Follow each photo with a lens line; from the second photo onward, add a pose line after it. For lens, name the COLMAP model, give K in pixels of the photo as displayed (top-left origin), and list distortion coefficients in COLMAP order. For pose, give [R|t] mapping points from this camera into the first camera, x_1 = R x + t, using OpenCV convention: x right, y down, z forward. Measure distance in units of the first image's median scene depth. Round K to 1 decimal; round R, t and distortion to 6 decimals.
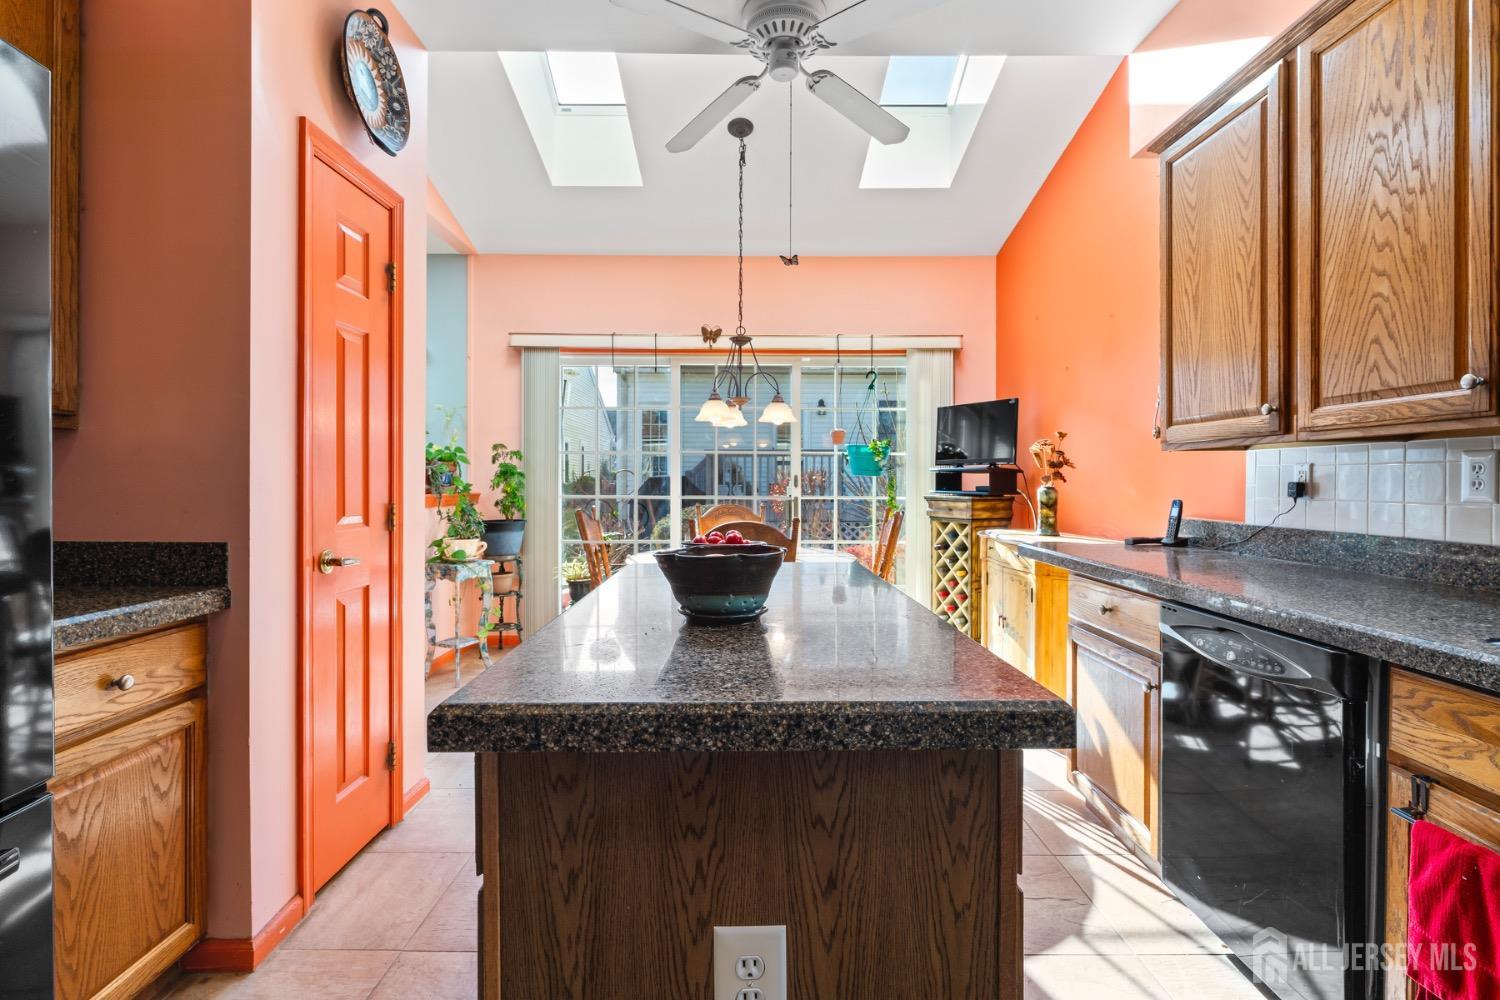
lens RADIAL K [[688.7, 0, 745.7], [0, 688.7, 482.8], [0, 0, 1]] dist [-0.006254, 0.000465]
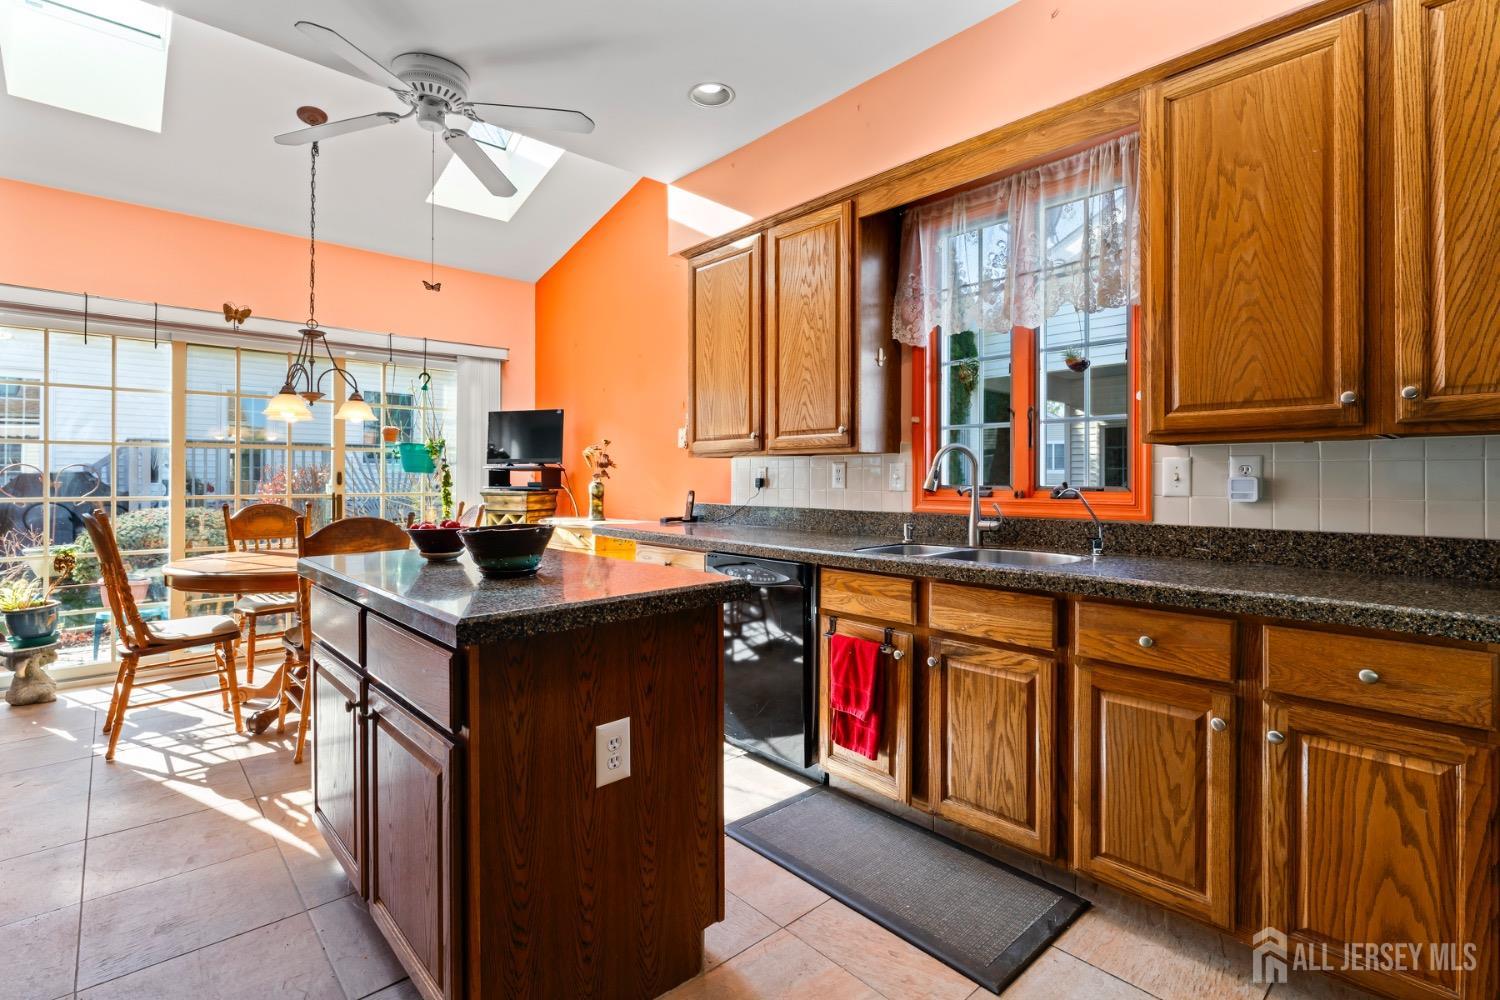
lens RADIAL K [[688.7, 0, 745.0], [0, 688.7, 476.0], [0, 0, 1]] dist [-0.006254, 0.000465]
pose [[0.741306, -0.000634, 0.671167, -0.365069], [0.003590, 0.999989, -0.003020, -0.001720], [-0.671157, 0.004648, 0.741300, -0.227994]]
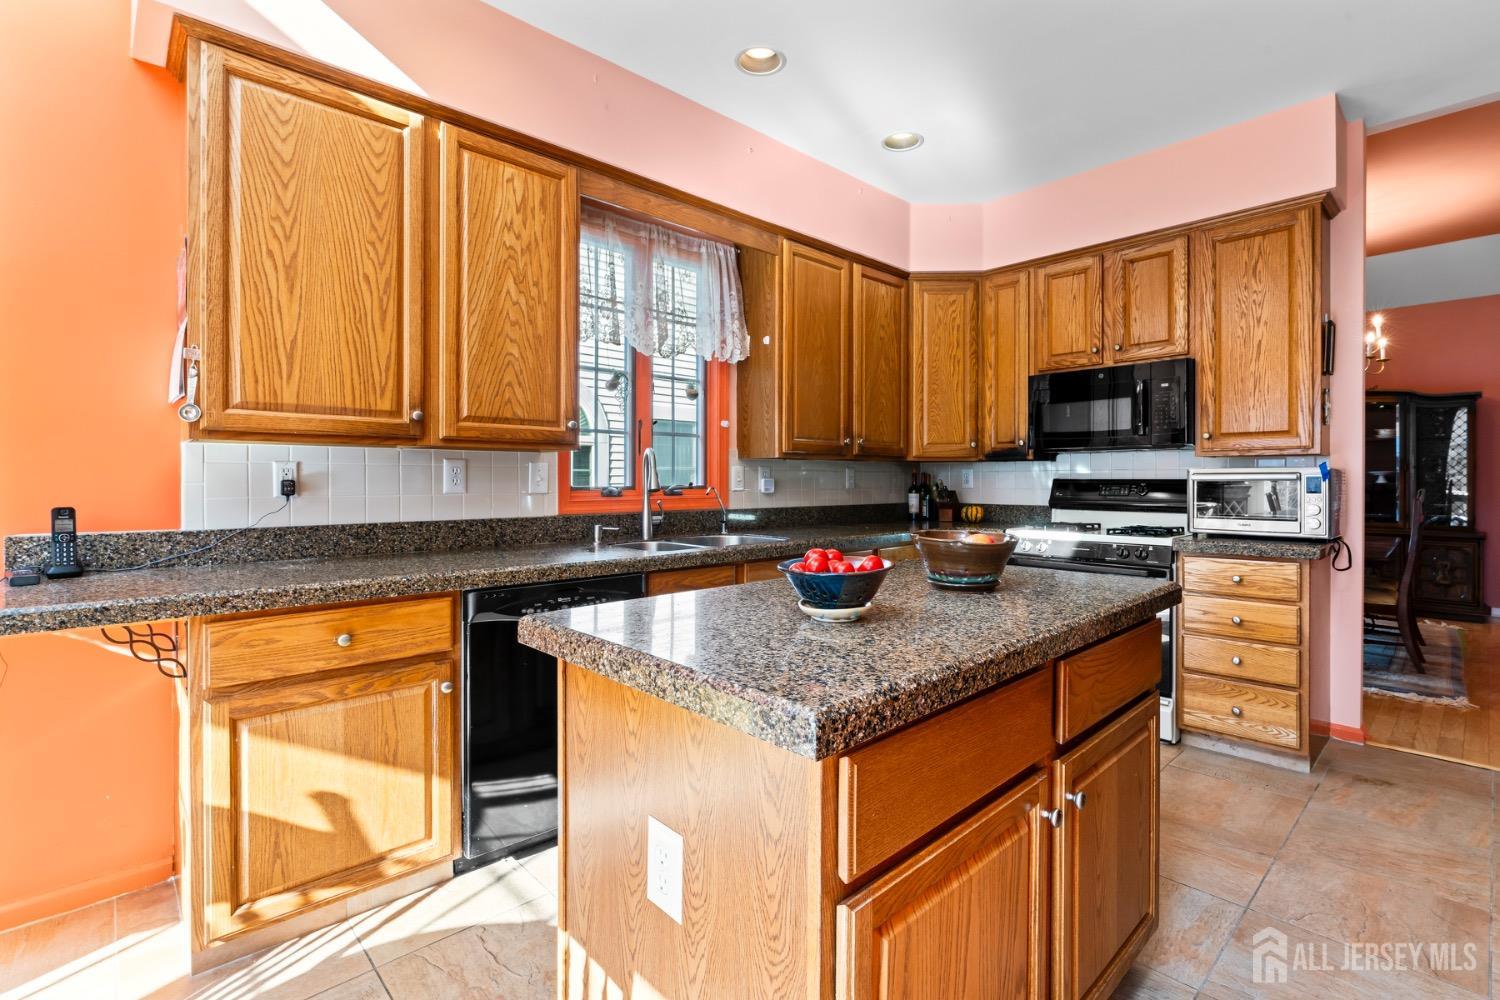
lens RADIAL K [[688.7, 0, 728.1], [0, 688.7, 483.0], [0, 0, 1]] dist [-0.006254, 0.000465]
pose [[-0.661735, -0.007354, 0.749701, -0.391321], [0.000813, 0.999944, 0.010526, -0.007271], [-0.749737, 0.007575, -0.661692, 1.242554]]
